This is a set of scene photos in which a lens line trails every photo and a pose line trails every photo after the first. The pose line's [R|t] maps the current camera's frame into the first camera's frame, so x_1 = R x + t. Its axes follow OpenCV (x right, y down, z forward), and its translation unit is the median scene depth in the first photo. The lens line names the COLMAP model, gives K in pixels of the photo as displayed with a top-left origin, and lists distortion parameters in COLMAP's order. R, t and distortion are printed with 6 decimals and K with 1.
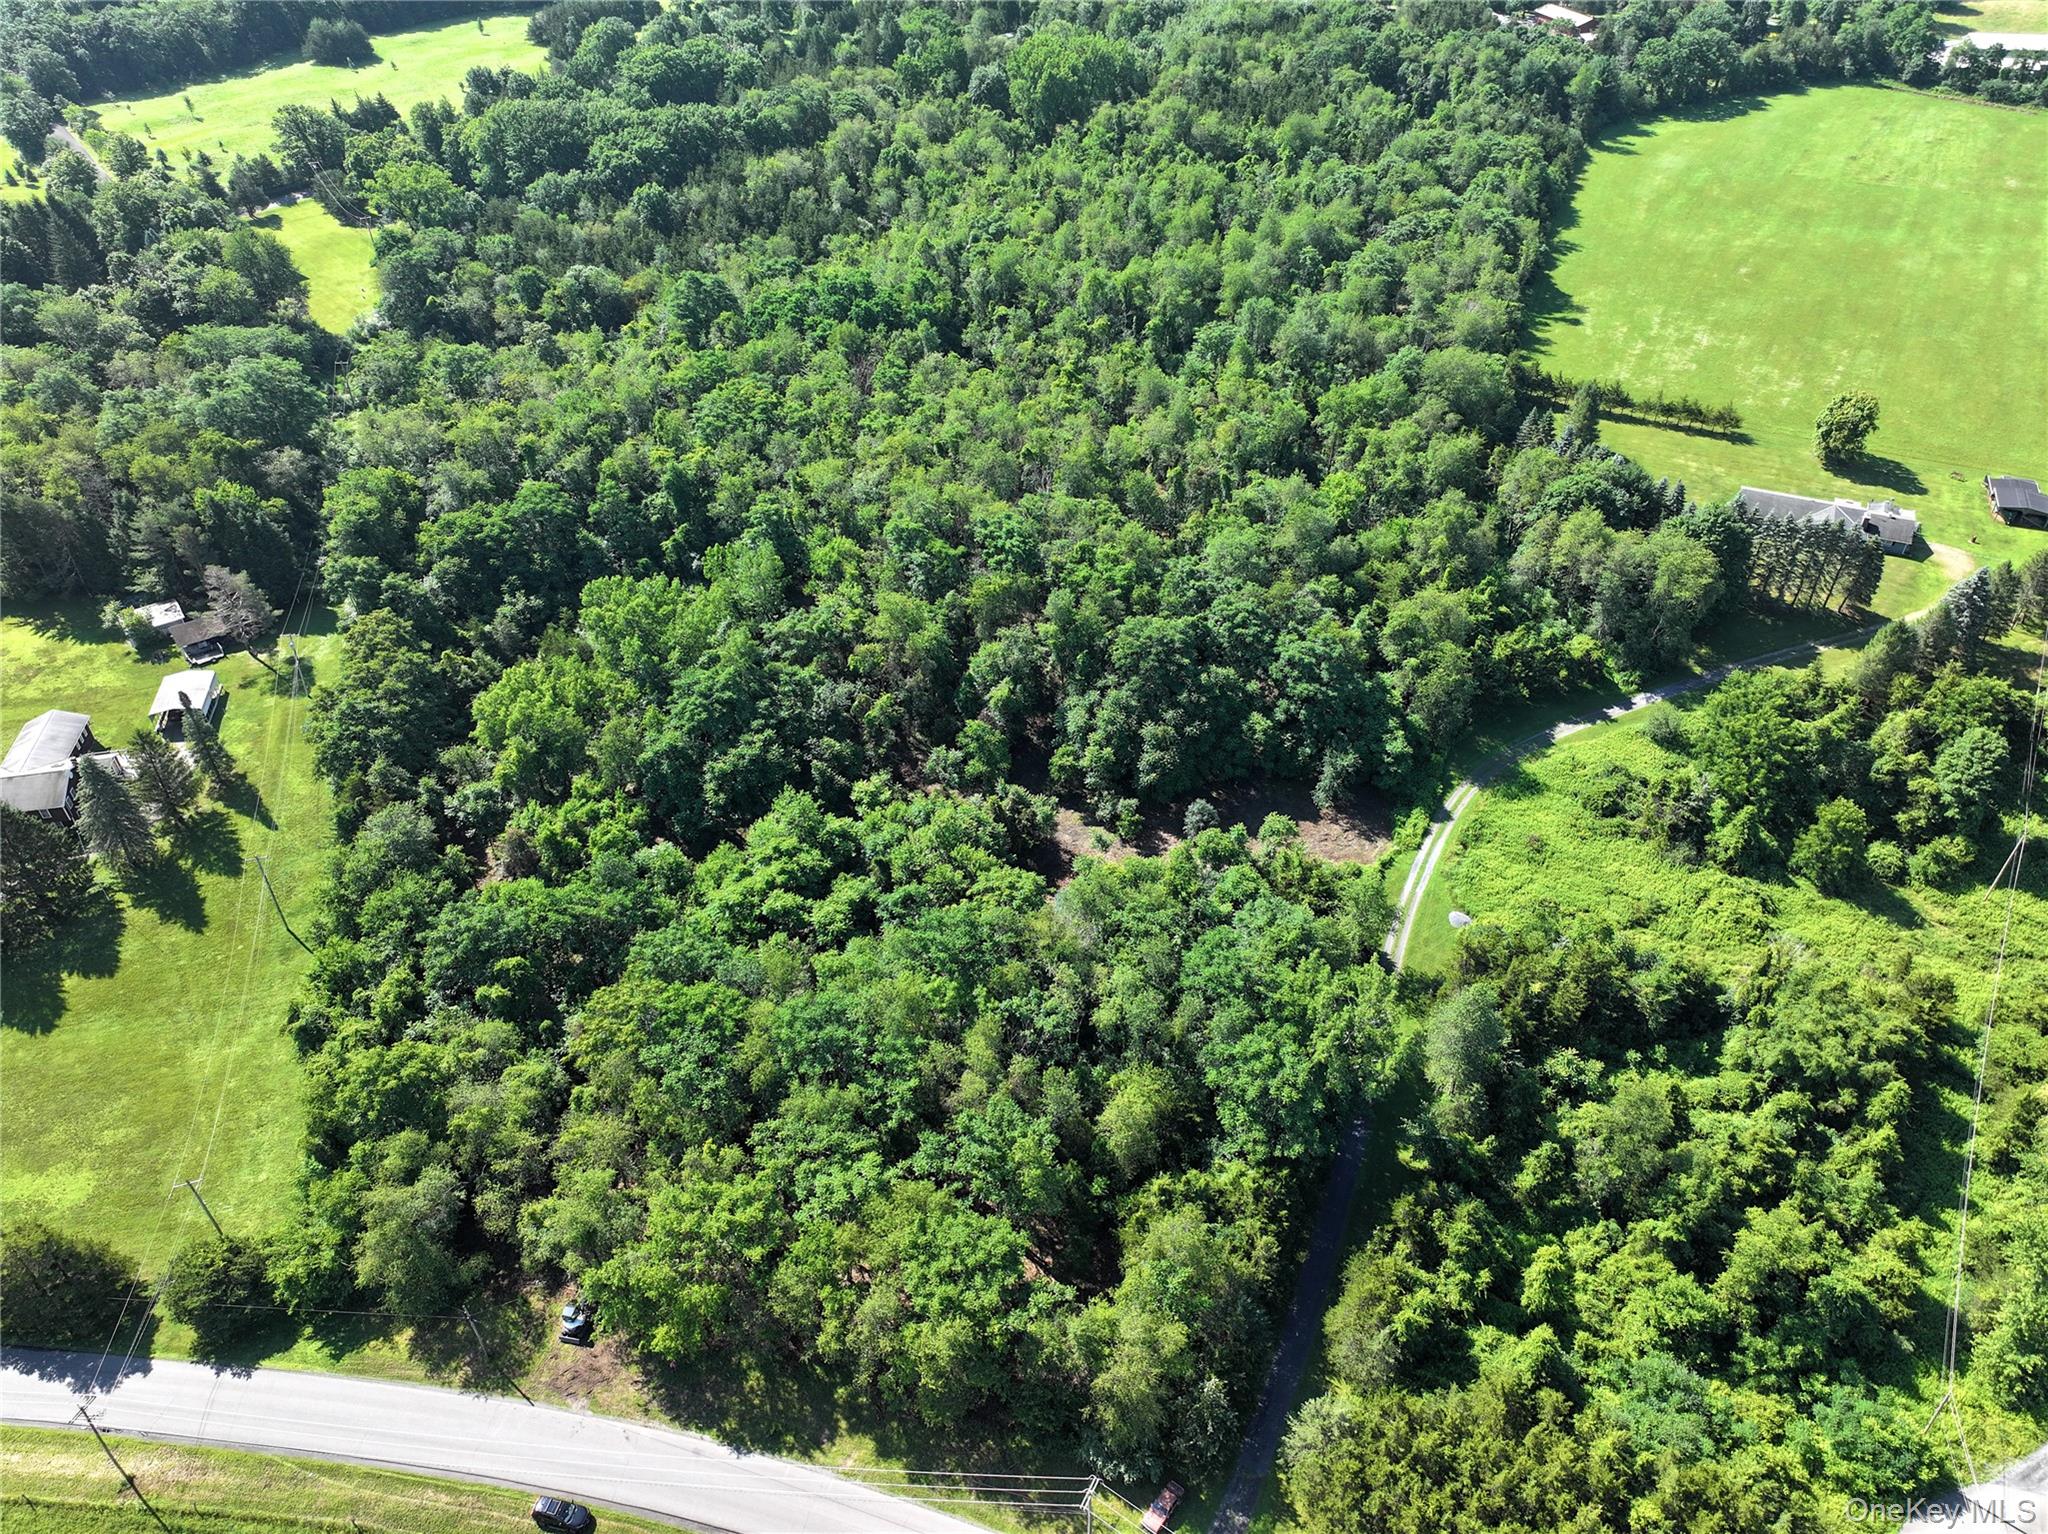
lens RADIAL K [[1439.1, 0, 1023.7], [0, 1439.1, 746.8], [0, 0, 1]] dist [0.003282, 0.006378]
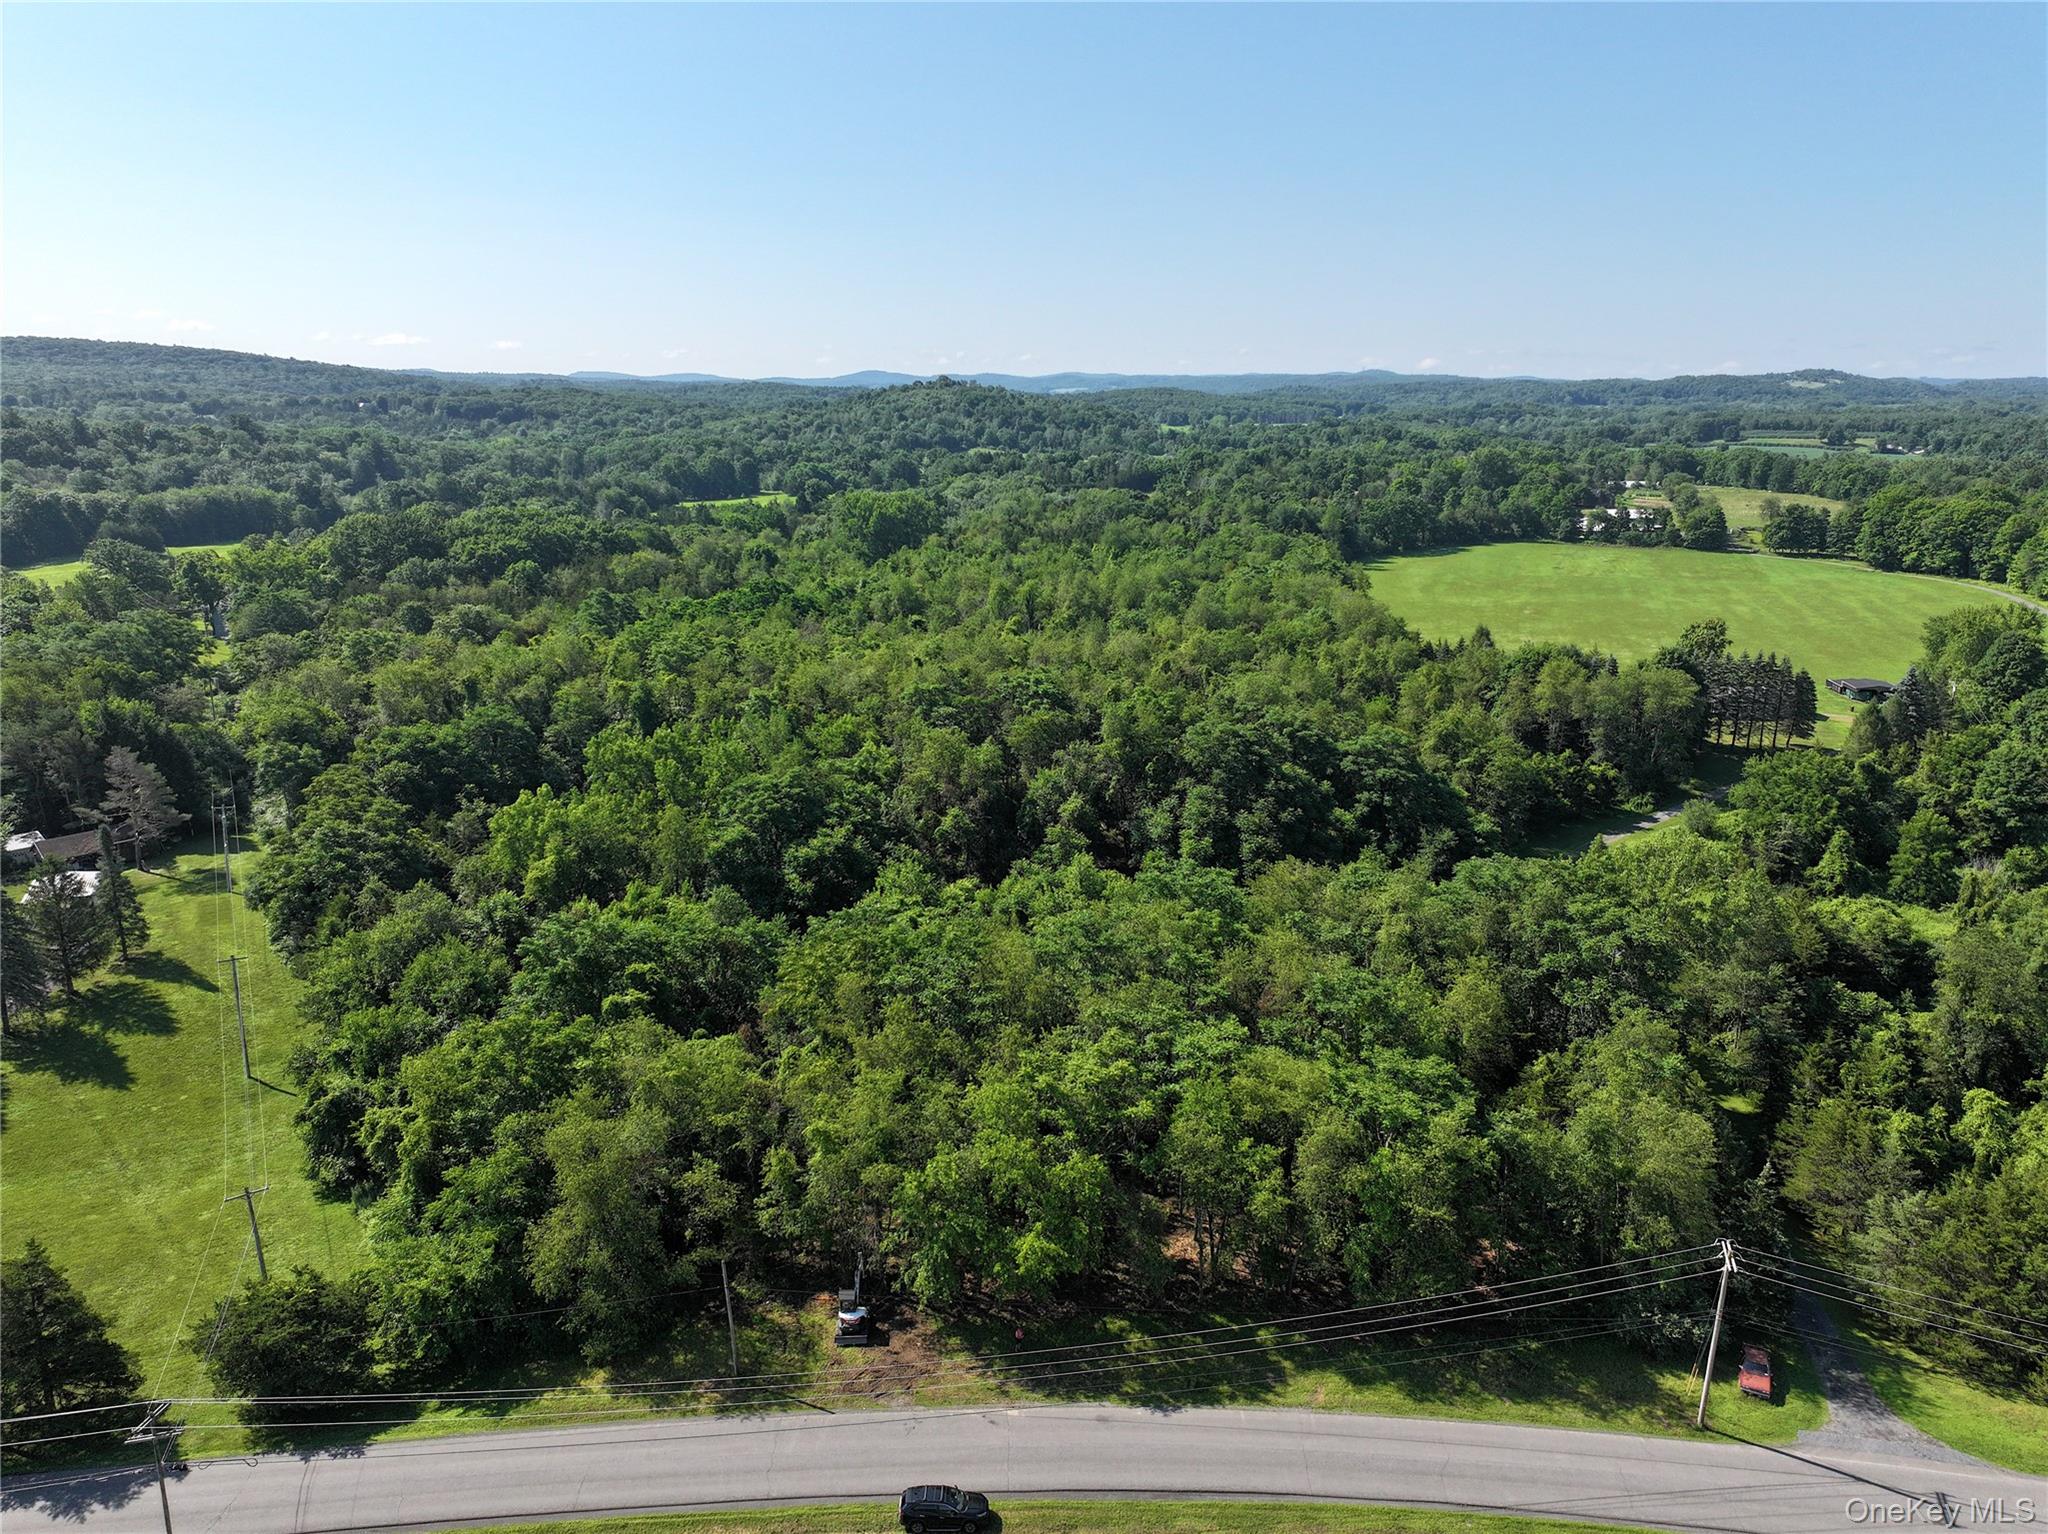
lens RADIAL K [[1437.4, 0, 1029.9], [0, 1437.4, 759.0], [0, 0, 1]] dist [-0.002522, 0.018092]
pose [[0.975397, -0.054668, 0.213570, -0.246141], [0.135070, 0.913834, -0.382966, 0.292637], [-0.174232, 0.402391, 0.898735, 0.176403]]
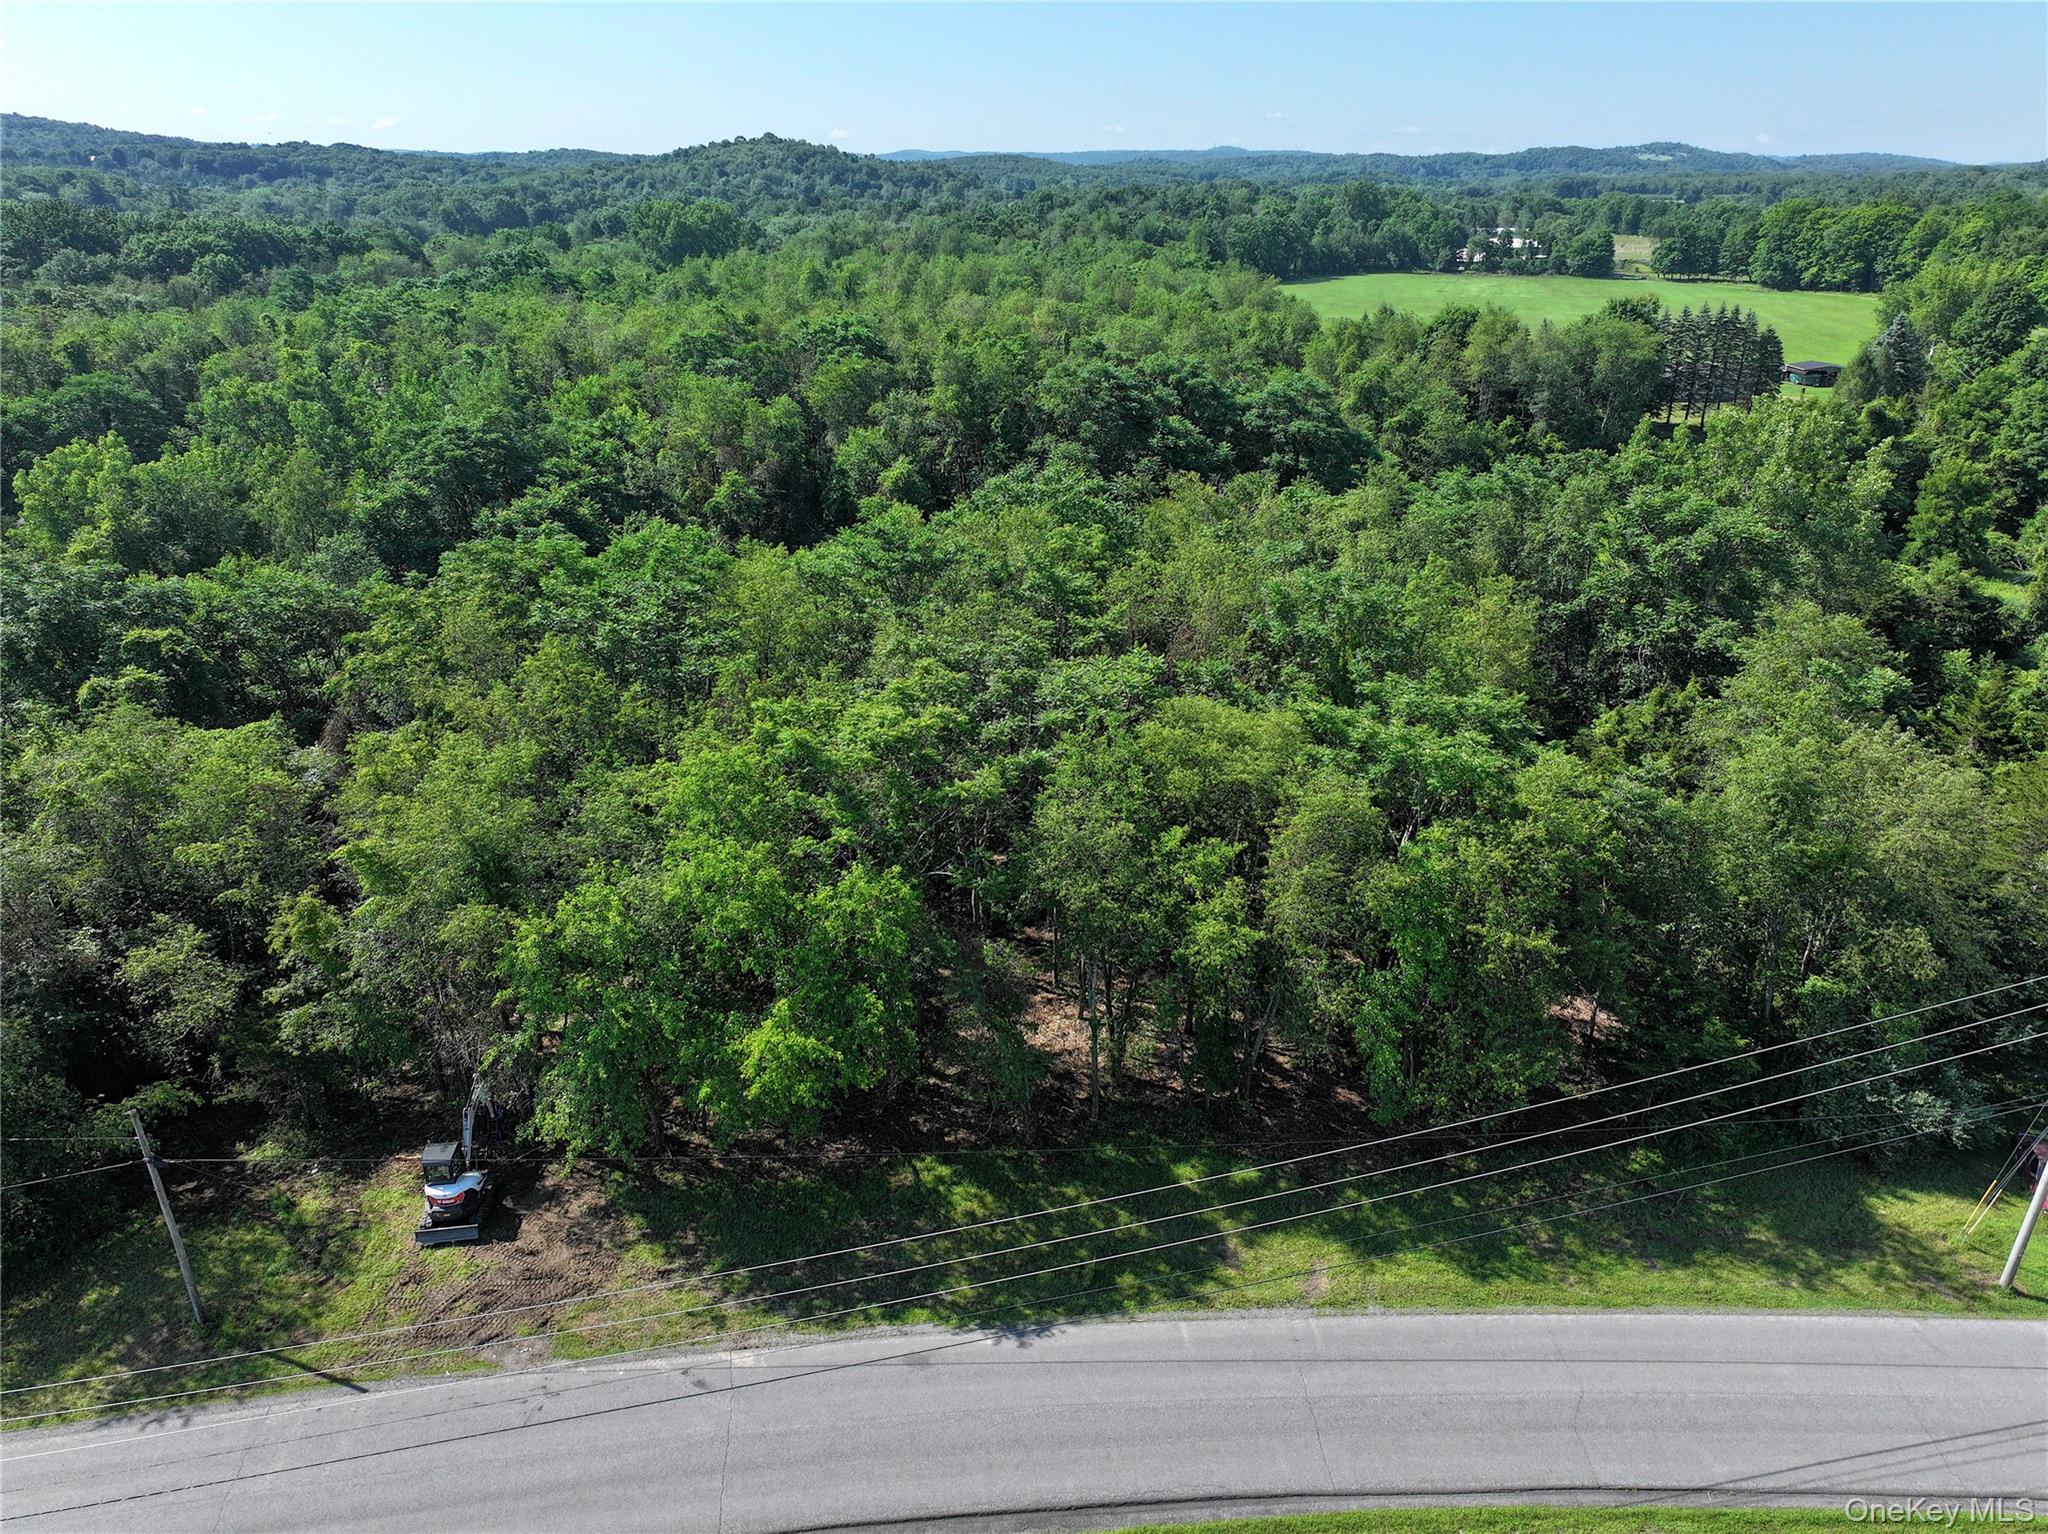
lens RADIAL K [[1446.2, 0, 1026.6], [0, 1446.2, 749.9], [0, 0, 1]] dist [0.002437, 0.008293]
pose [[0.948131, -0.119833, 0.294427, -0.182753], [0.196252, 0.949293, -0.245618, 0.280165], [-0.250064, 0.290660, 0.923572, 0.399745]]
